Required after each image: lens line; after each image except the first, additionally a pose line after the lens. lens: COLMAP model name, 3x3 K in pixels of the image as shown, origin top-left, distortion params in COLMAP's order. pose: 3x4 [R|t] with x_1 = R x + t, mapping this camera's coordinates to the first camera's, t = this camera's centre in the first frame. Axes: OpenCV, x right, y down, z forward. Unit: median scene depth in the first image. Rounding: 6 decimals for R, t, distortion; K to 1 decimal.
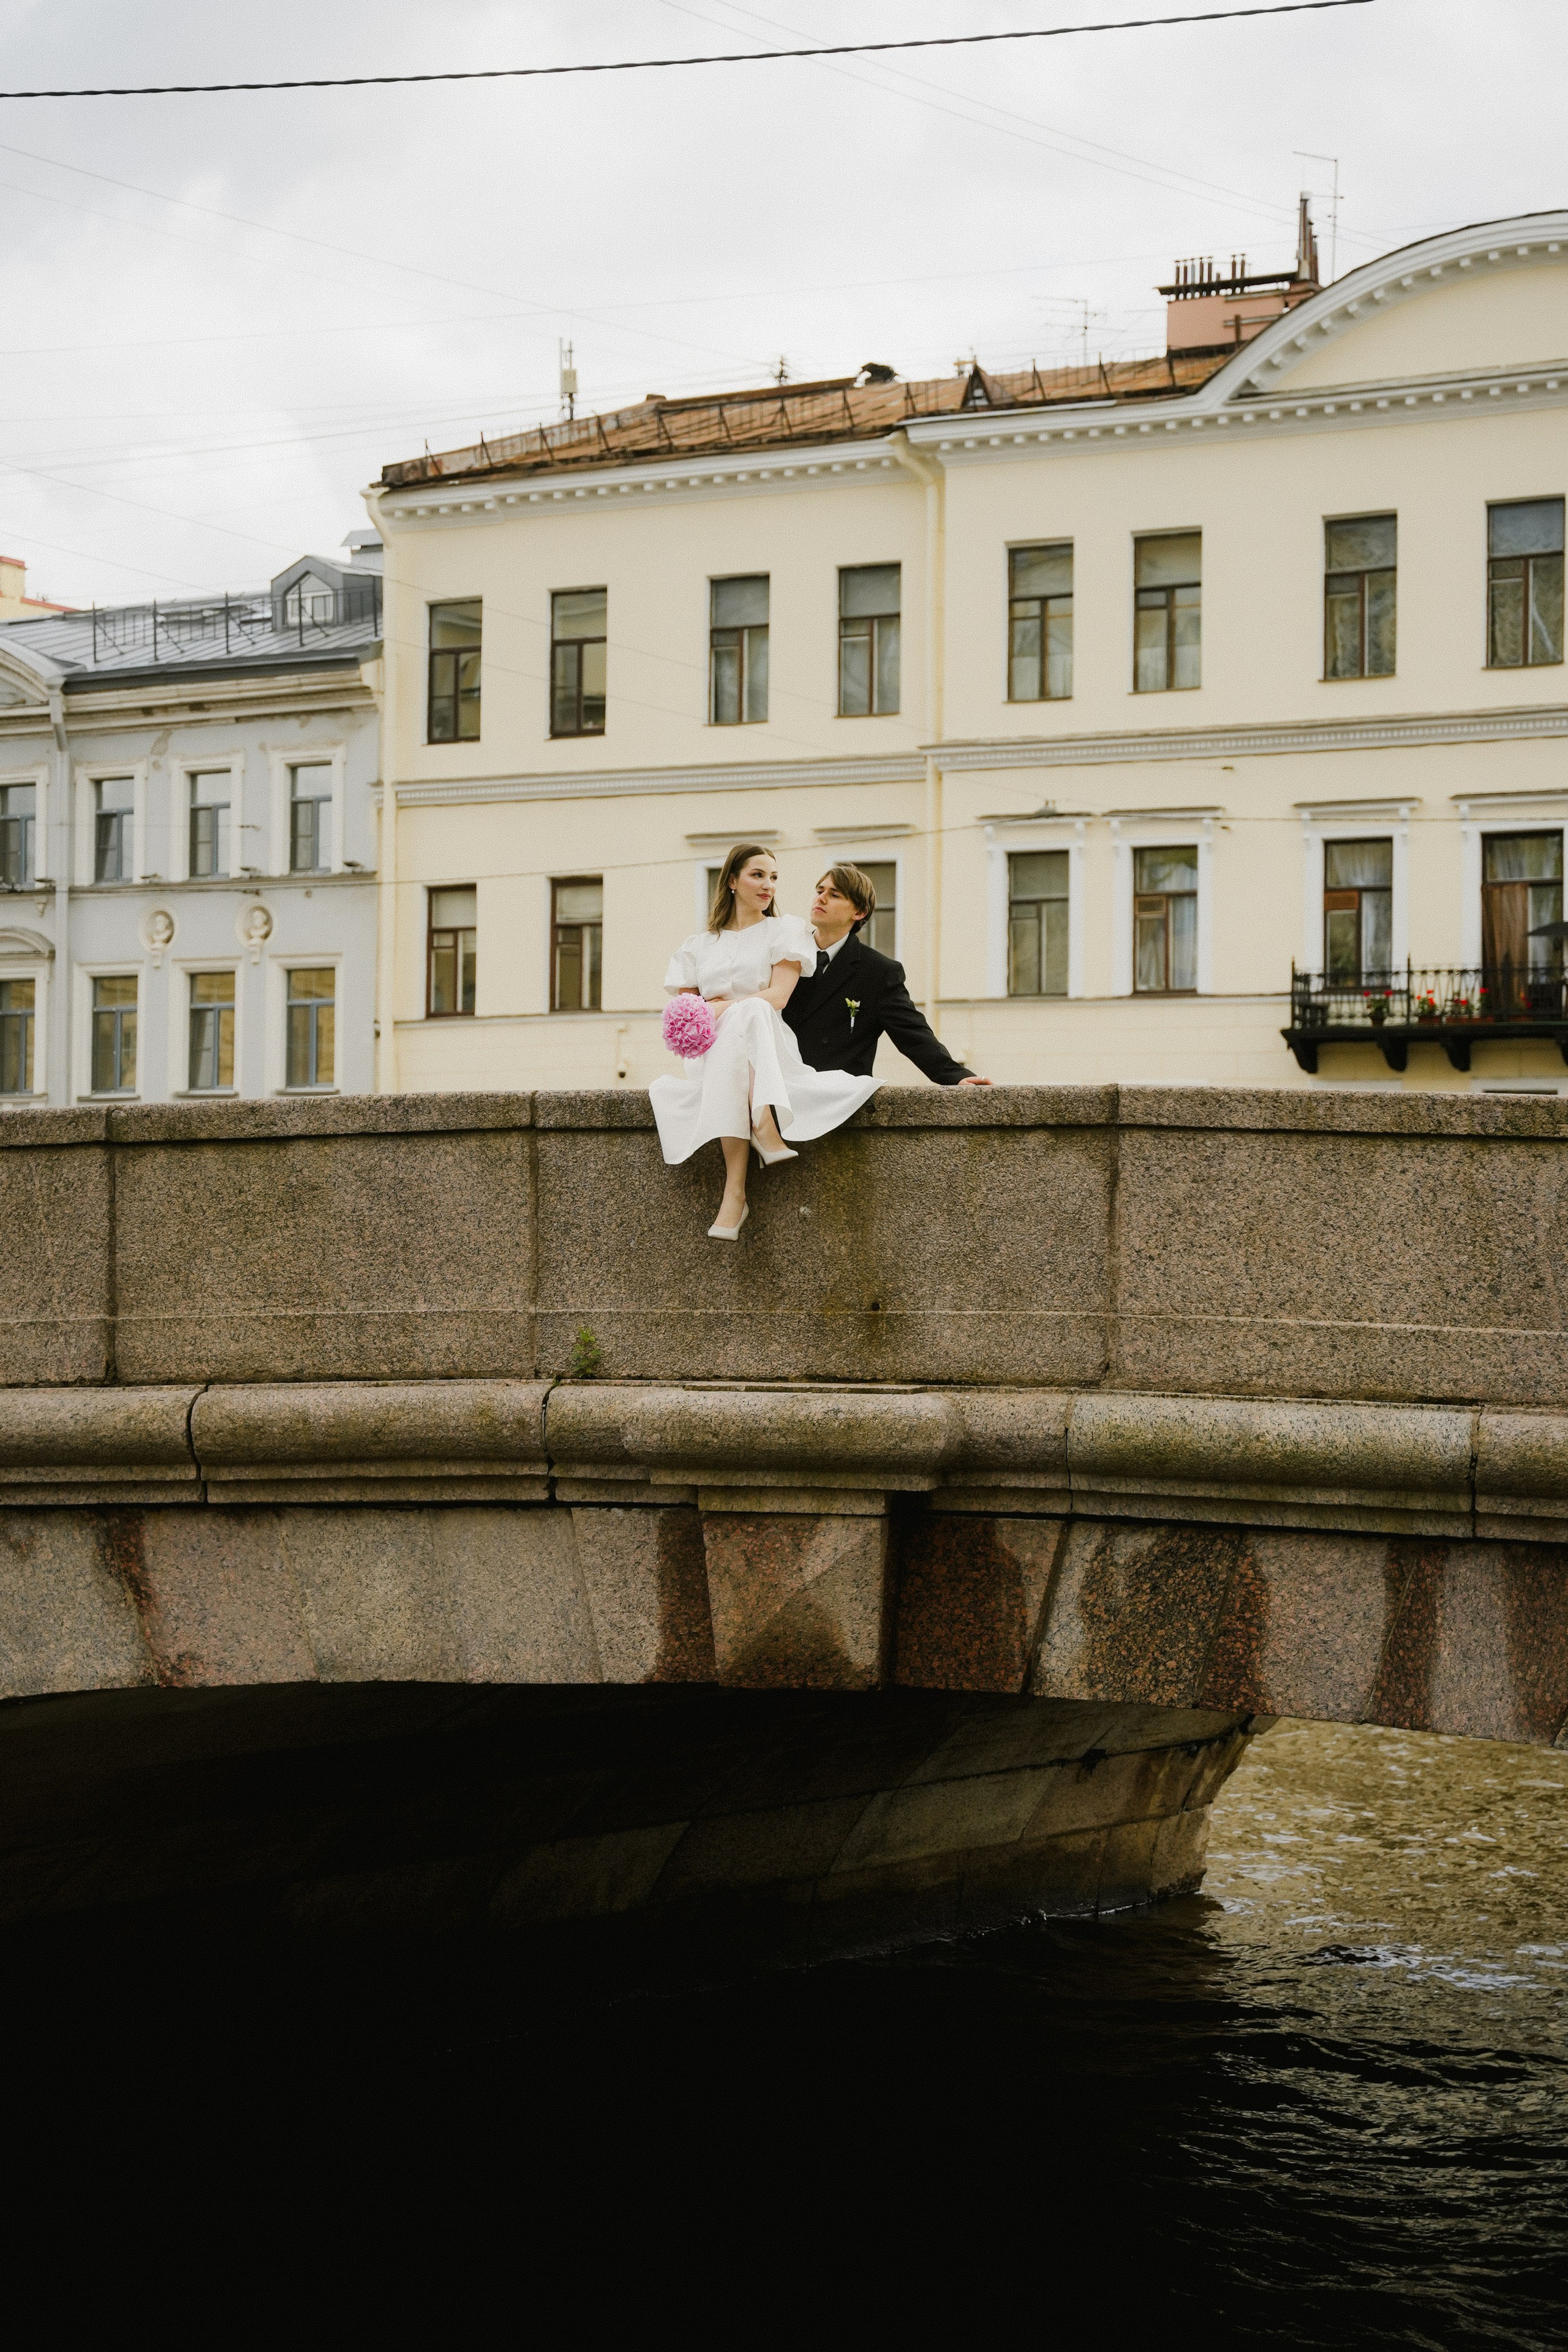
lens RADIAL K [[3508.9, 0, 802.4], [0, 3508.9, 1168.4], [0, 0, 1]] dist [0.089829, 0.222591]
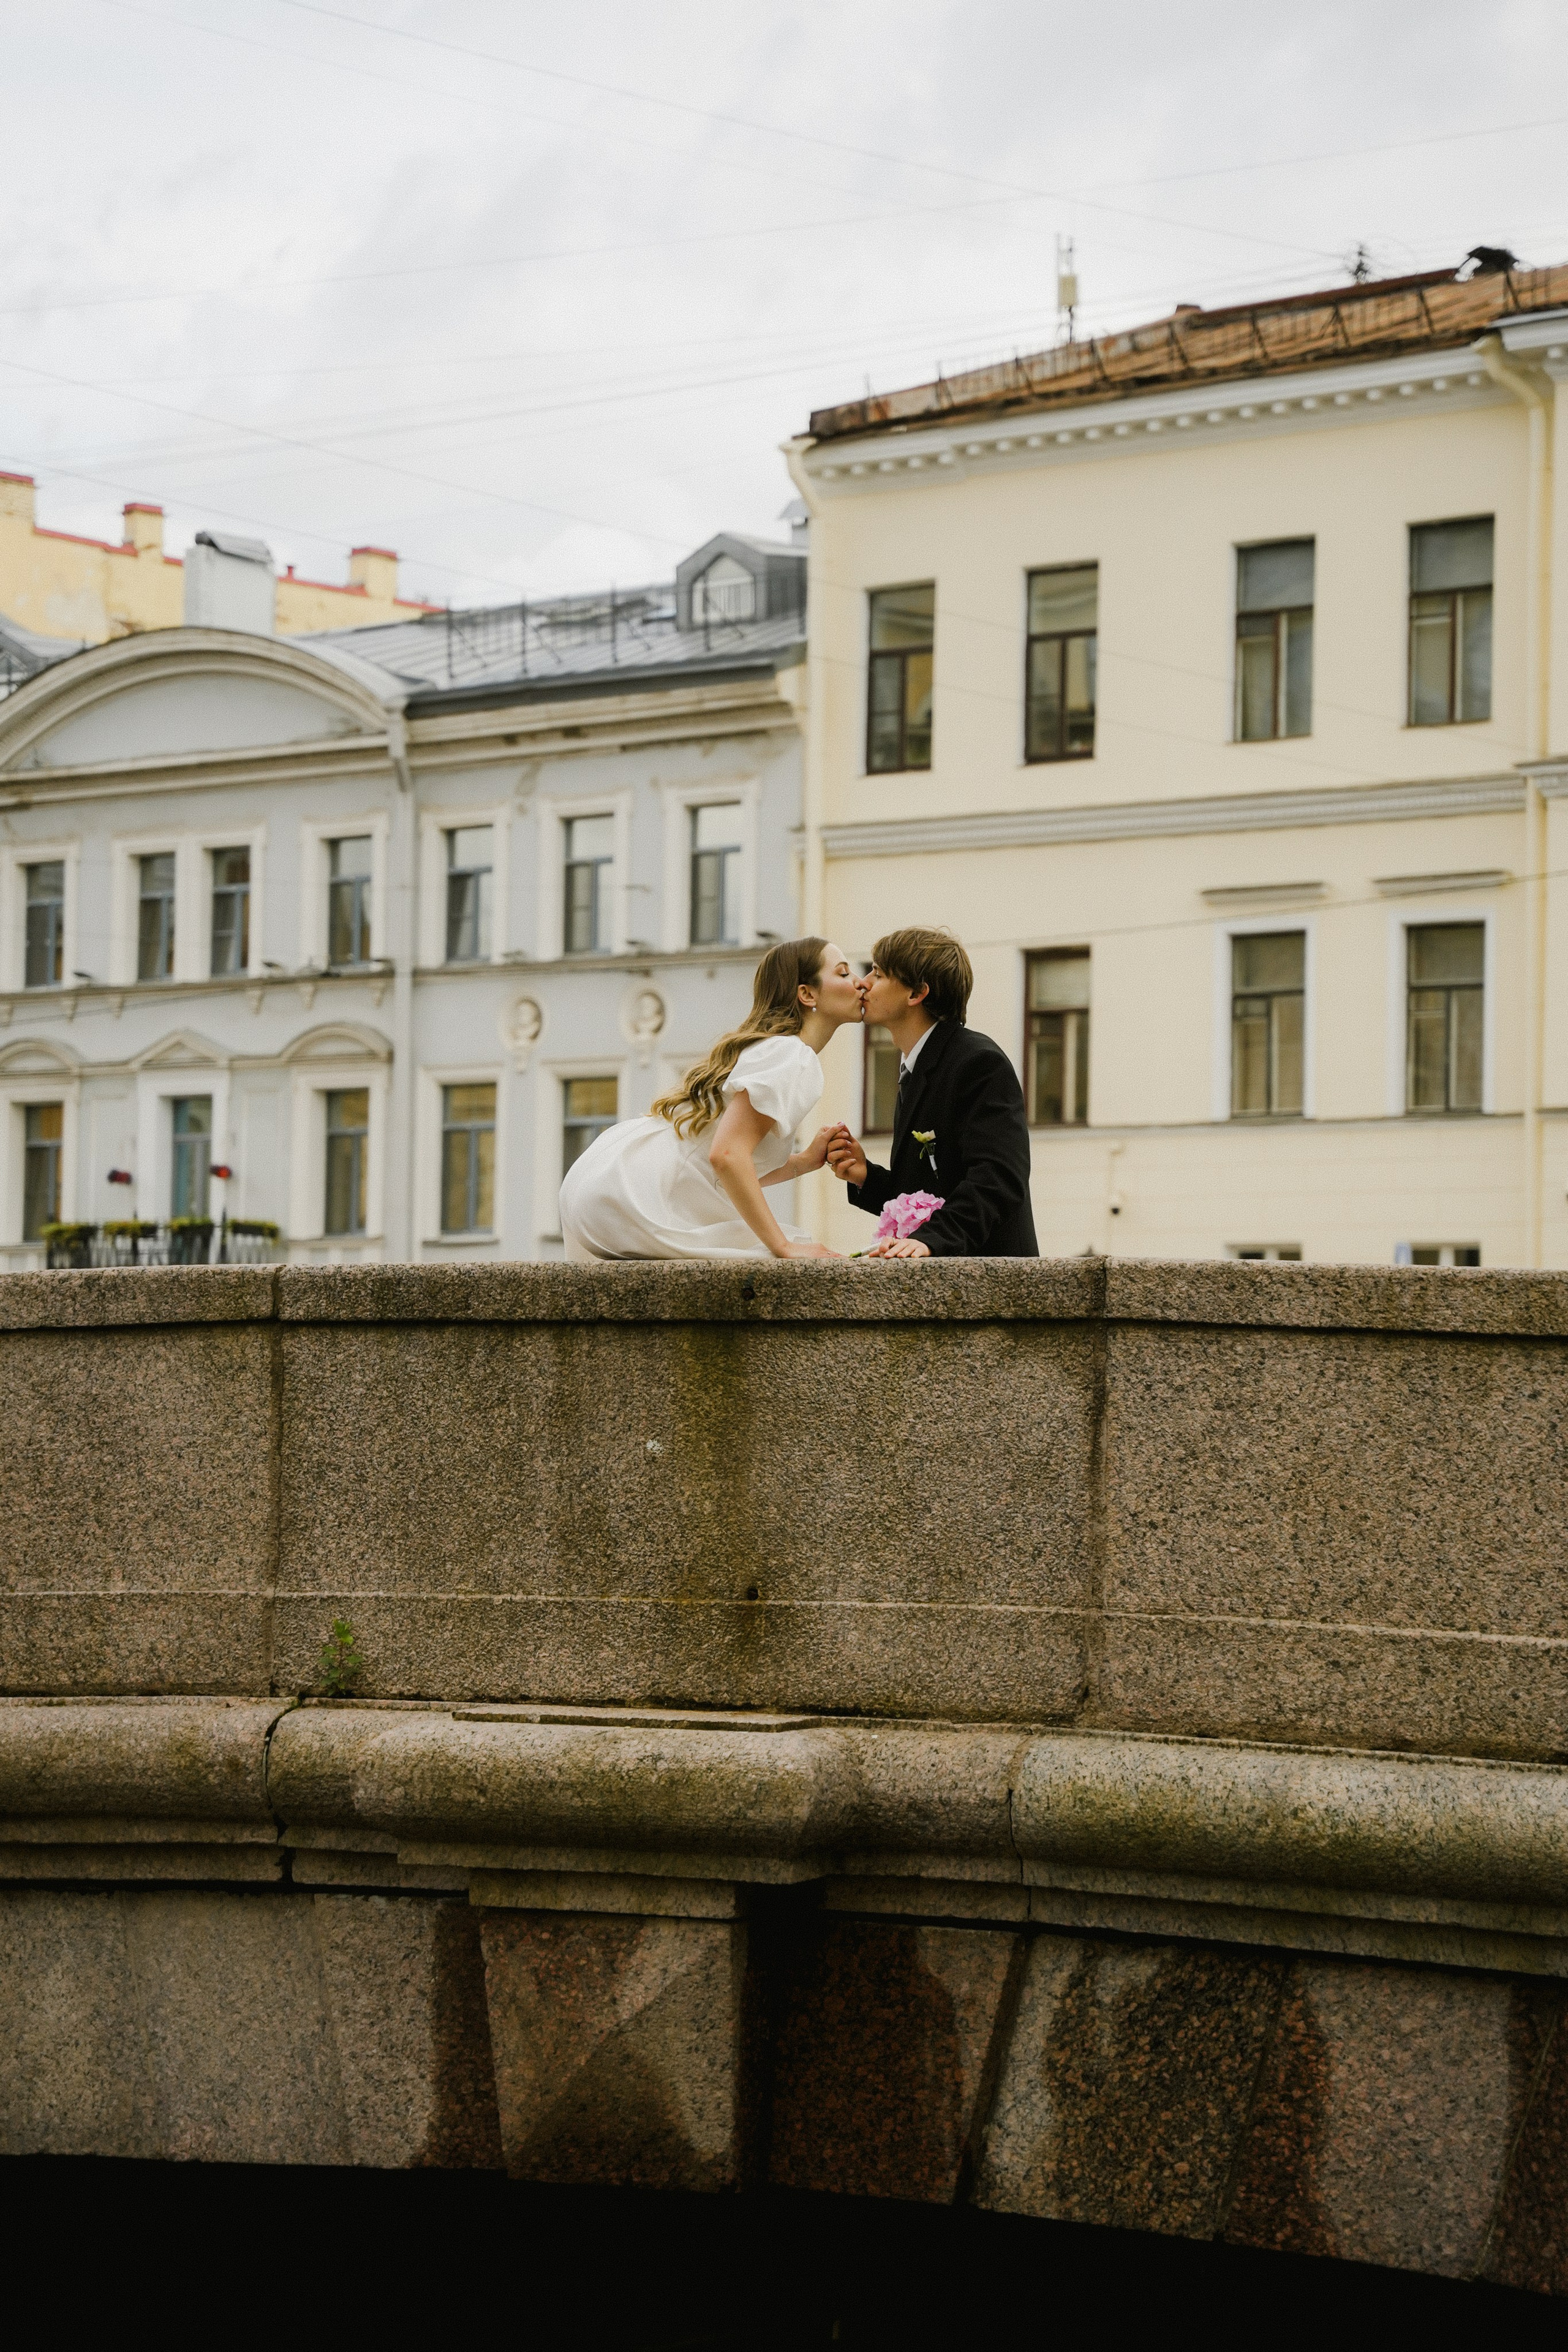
lens RADIAL K [[4537.2, 0, 831.1], [0, 4537.2, 1199.0], [0, 0, 1]] dist [0.263132, 0.452197]
pose [[0.988663, -0.001961, -0.150142, 0.162179], [-0.002203, 0.999618, -0.027558, -0.011100], [0.150138, 0.027576, 0.988280, 0.156091]]
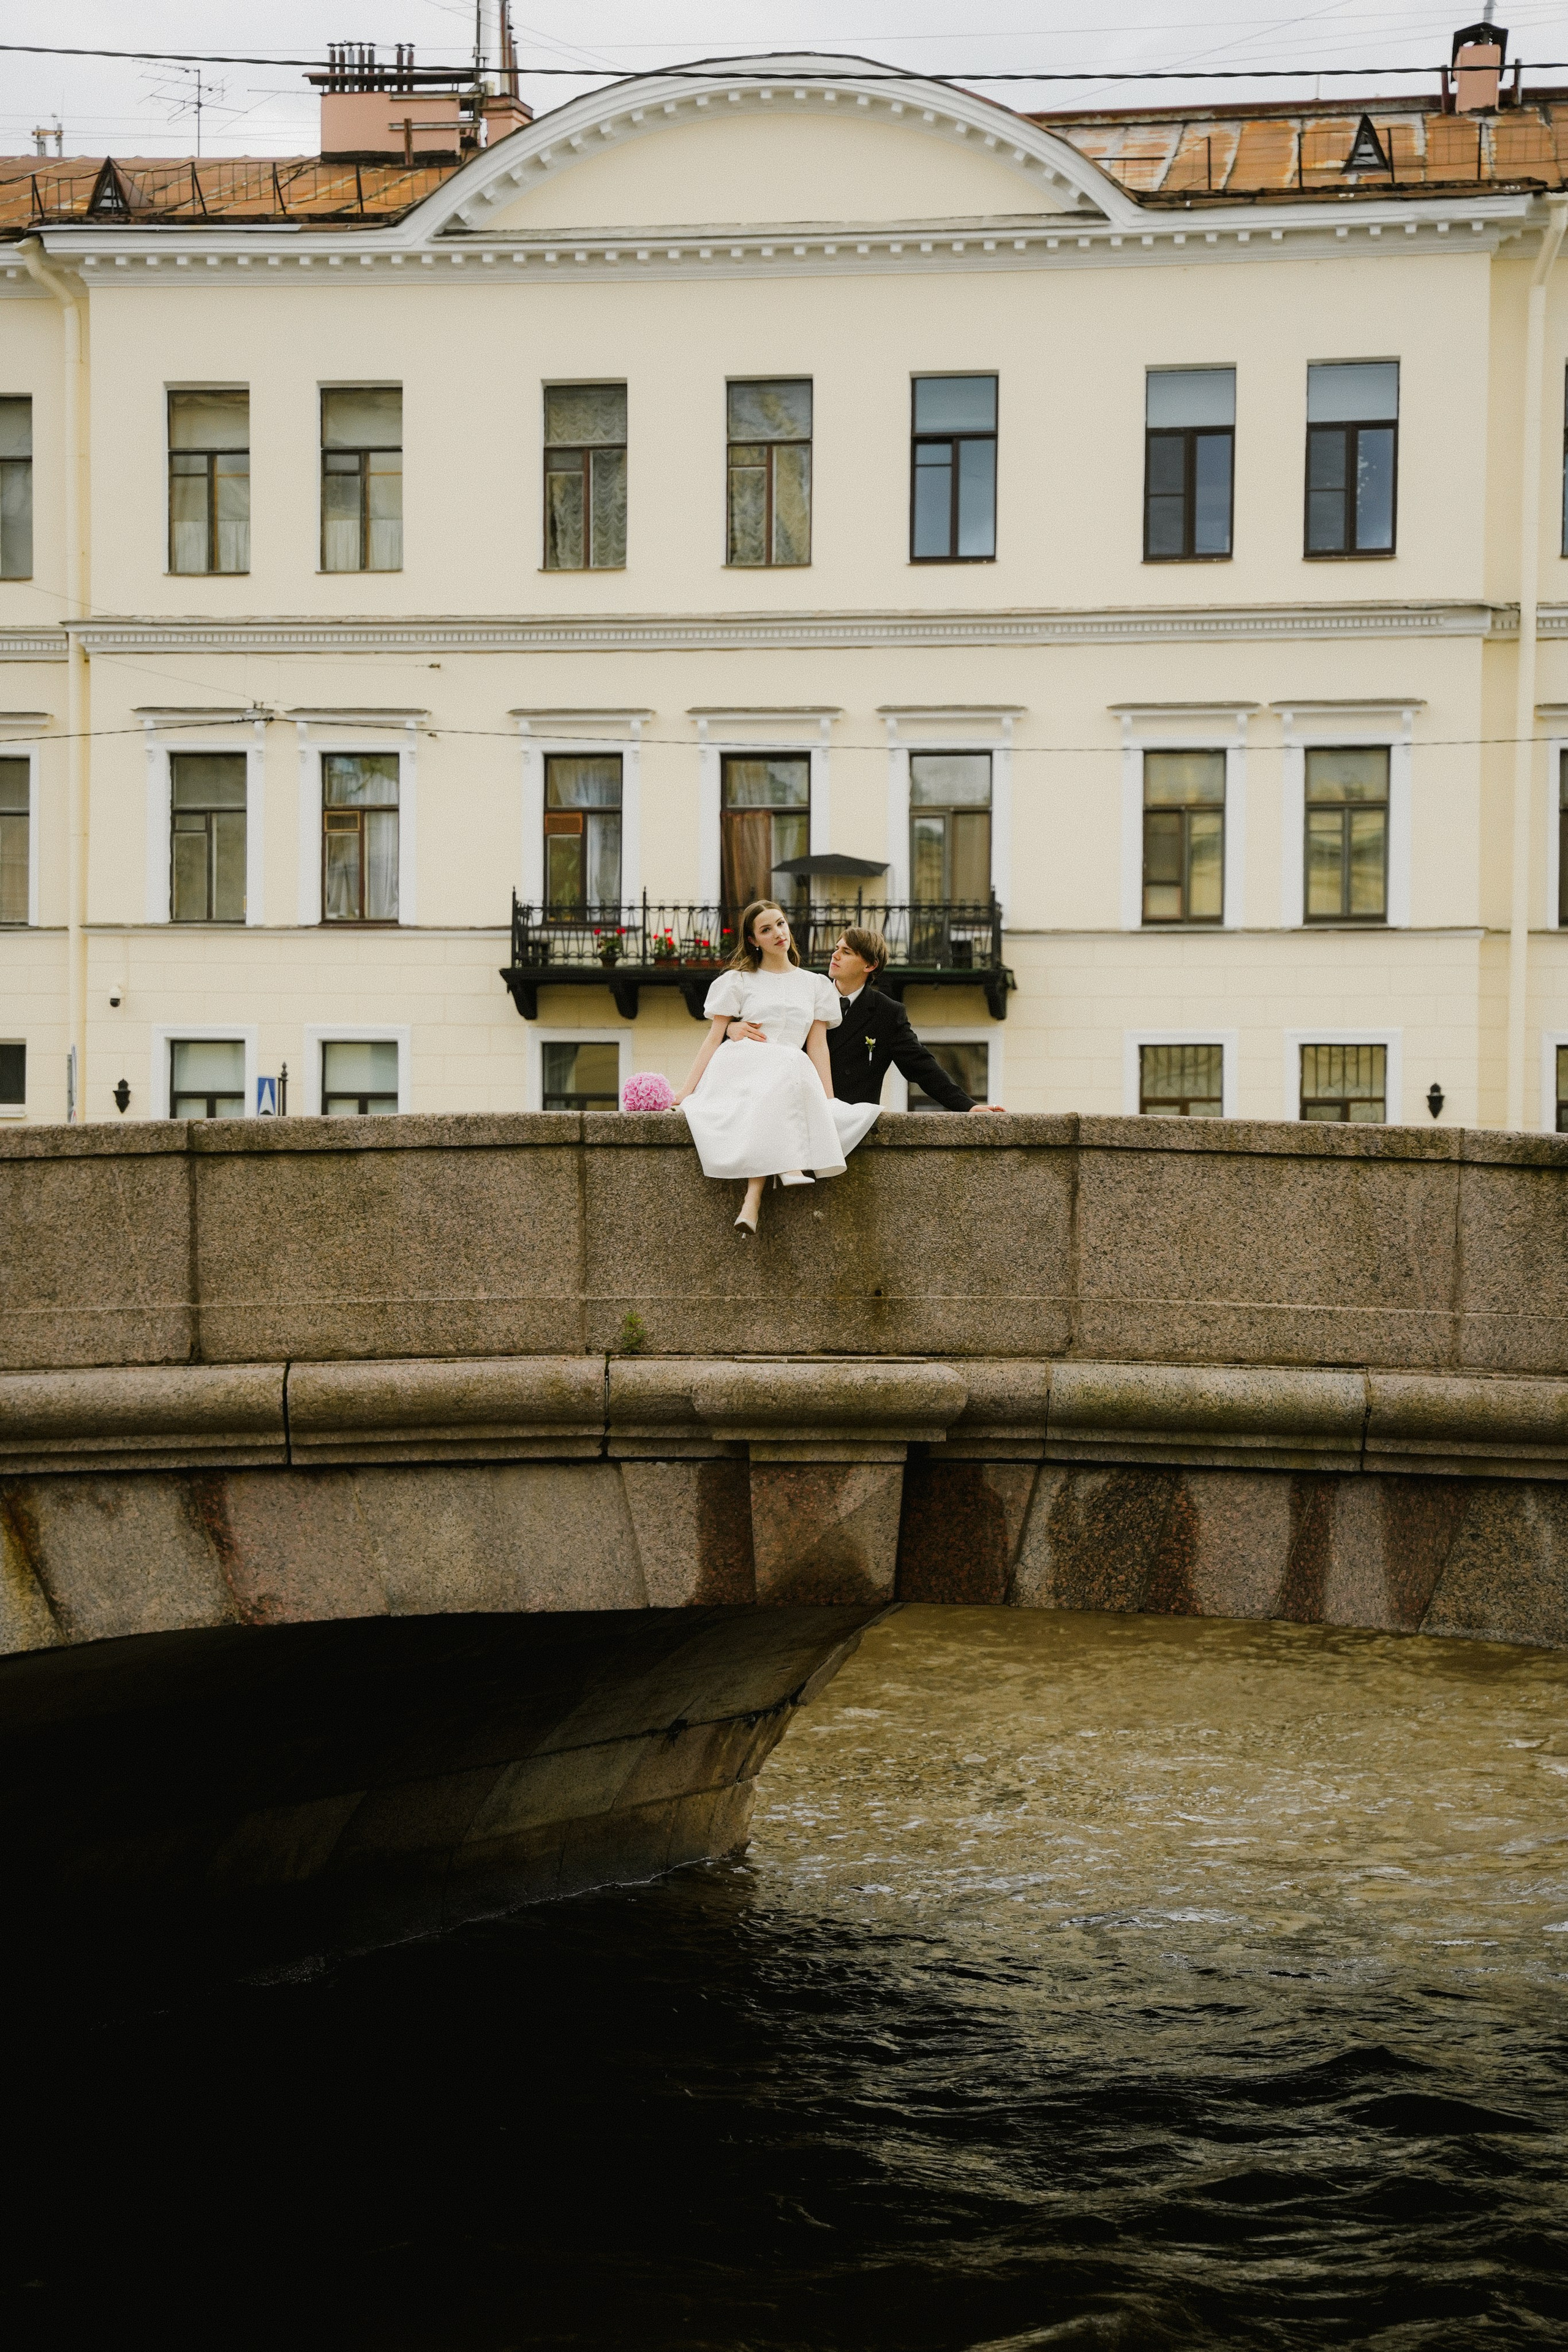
lens RADIAL K [[4537.2, 0, 831.1], [0, 4537.2, 1199.0], [0, 0, 1]] dist [0.263132, 0.452197]
pose [[0.961284, 0.001004, 0.275558, -0.425643], [-0.006844, 0.999772, 0.020232, -0.024806], [-0.275474, -0.021335, 0.961072, -0.505356]]
